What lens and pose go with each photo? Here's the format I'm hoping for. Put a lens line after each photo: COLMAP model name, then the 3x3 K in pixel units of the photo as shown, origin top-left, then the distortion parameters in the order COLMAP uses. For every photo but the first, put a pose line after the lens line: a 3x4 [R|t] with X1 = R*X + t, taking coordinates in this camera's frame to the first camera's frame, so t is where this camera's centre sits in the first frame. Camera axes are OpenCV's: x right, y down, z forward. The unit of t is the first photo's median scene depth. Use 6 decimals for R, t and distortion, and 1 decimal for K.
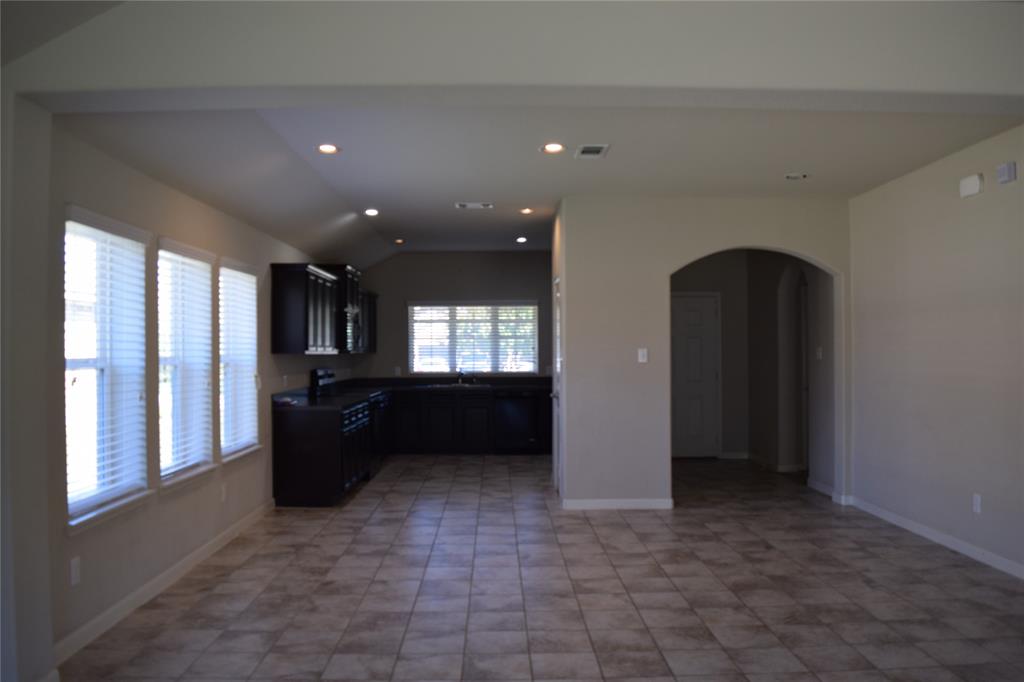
lens RADIAL K [[815.6, 0, 513.0], [0, 815.6, 344.2], [0, 0, 1]] dist [-0.085411, 0.008273]
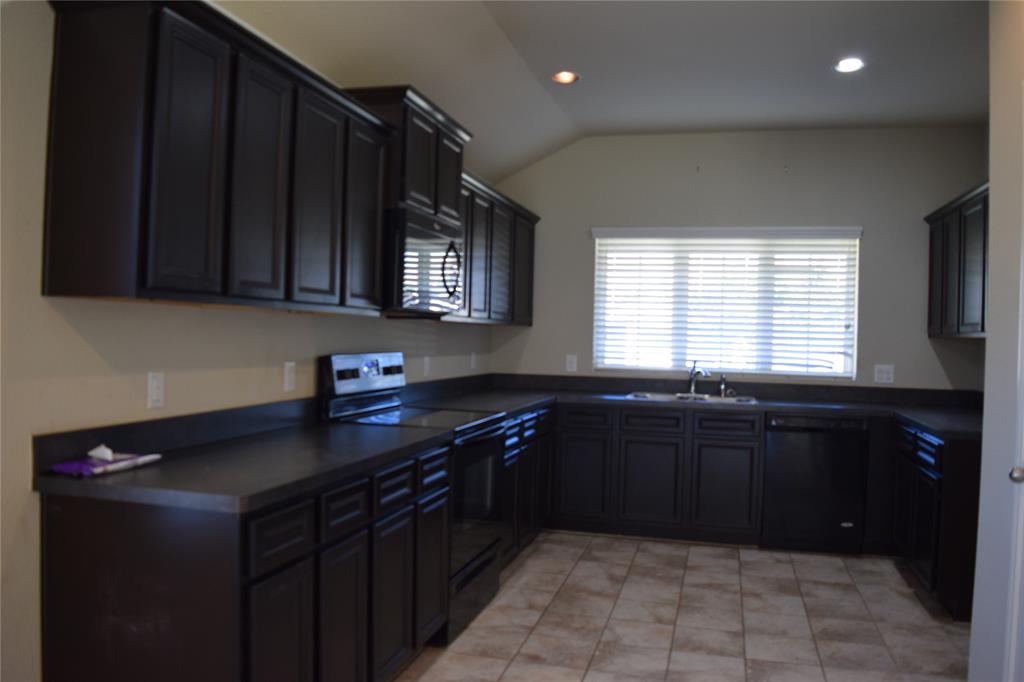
lens RADIAL K [[815.6, 0, 516.9], [0, 815.6, 346.2], [0, 0, 1]] dist [-0.085411, 0.008273]
pose [[0.962309, 0.030155, -0.270280, -0.035529], [-0.025833, 0.999475, 0.019533, 0.012755], [0.270727, -0.011815, 0.962584, 0.499109]]
